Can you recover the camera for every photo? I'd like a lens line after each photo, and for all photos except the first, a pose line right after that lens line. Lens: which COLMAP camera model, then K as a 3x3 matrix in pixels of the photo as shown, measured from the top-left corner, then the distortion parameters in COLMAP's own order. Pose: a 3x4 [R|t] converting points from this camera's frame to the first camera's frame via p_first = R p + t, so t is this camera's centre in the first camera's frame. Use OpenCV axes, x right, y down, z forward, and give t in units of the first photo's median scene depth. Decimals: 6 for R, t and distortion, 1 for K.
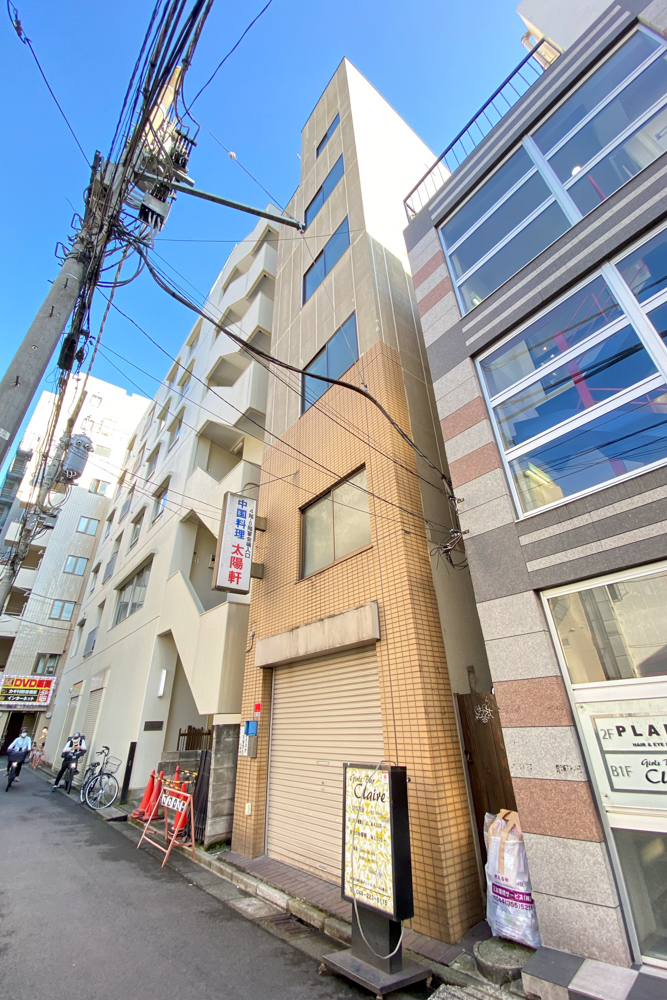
lens RADIAL K [[400.5, 0, 333.5], [0, 400.5, 500.0], [0, 0, 1]] dist [0.025296, -0.022100]
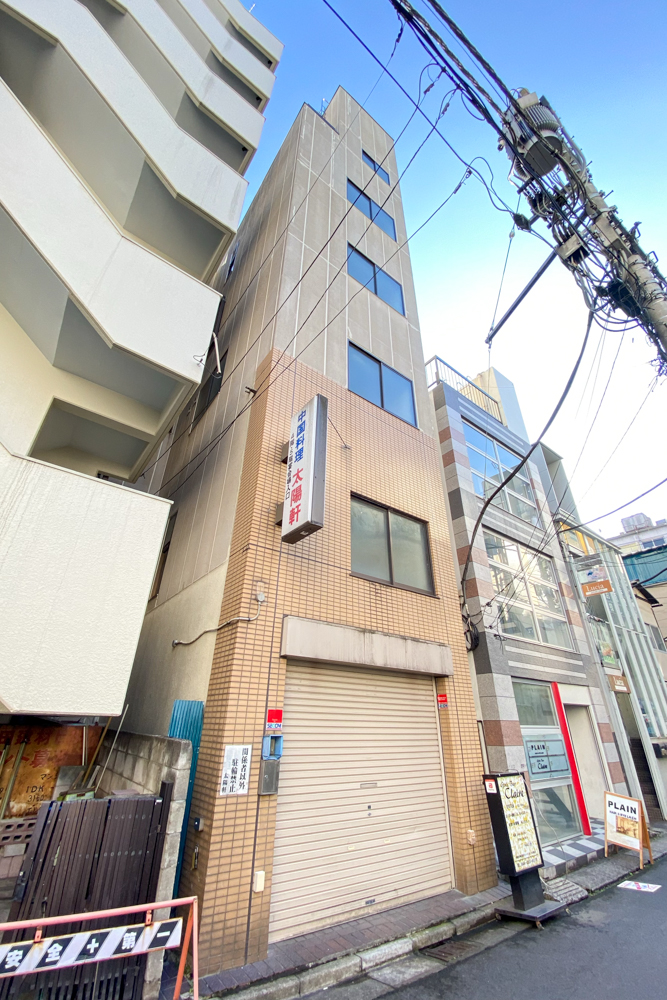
lens RADIAL K [[400.5, 0, 333.5], [0, 400.5, 500.0], [0, 0, 1]] dist [0.025296, -0.022100]
pose [[0.012185, 0.509027, 0.860664, -1.359553], [-0.499991, 0.748500, -0.435610, 0.715810], [-0.865945, -0.425017, 0.263630, 1.302594]]
